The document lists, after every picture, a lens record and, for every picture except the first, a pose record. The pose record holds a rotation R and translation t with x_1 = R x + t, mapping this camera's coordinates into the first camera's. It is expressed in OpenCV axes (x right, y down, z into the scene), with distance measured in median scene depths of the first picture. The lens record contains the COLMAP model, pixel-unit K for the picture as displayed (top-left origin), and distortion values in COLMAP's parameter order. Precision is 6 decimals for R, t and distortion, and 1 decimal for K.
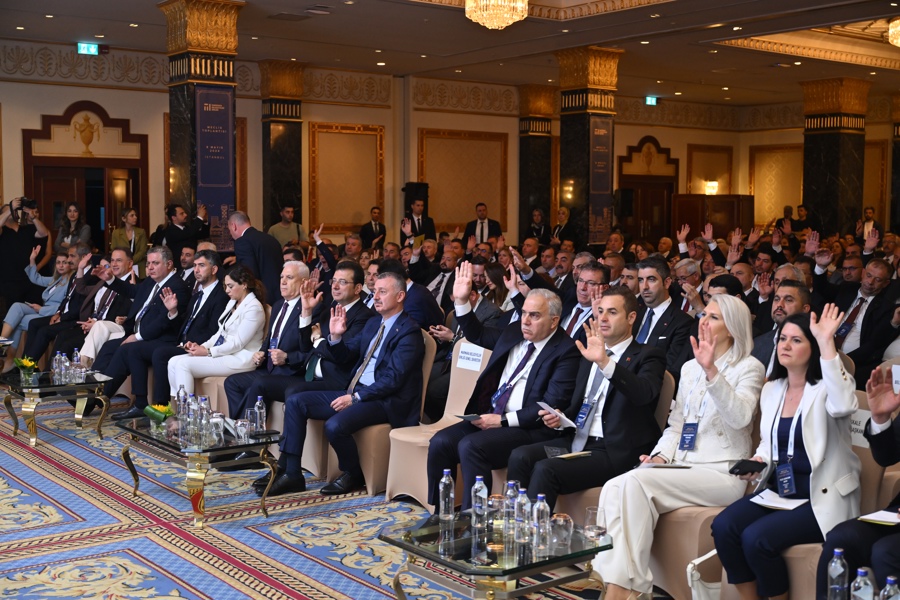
lens RADIAL K [[1127.8, 0, 450.0], [0, 1127.8, 300.0], [0, 0, 1]] dist [0.014007, 0.010749]
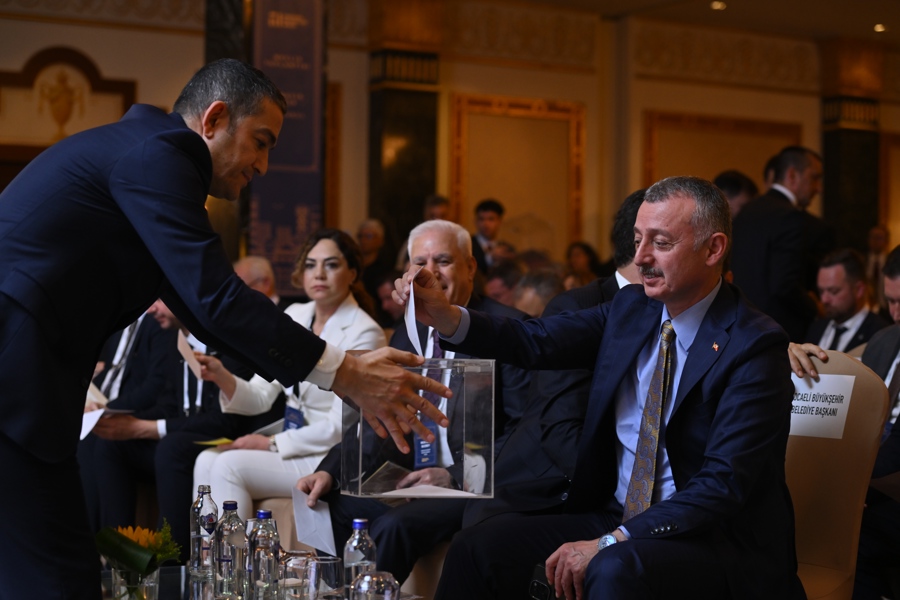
lens RADIAL K [[1811.7, 0, 450.0], [0, 1811.7, 300.0], [0, 0, 1]] dist [-0.044338, -0.217444]
pose [[0.994012, 0.005493, -0.109134, -0.080464], [-0.014718, 0.996366, -0.083896, 0.055744], [0.108277, 0.085000, 0.990480, 0.361185]]
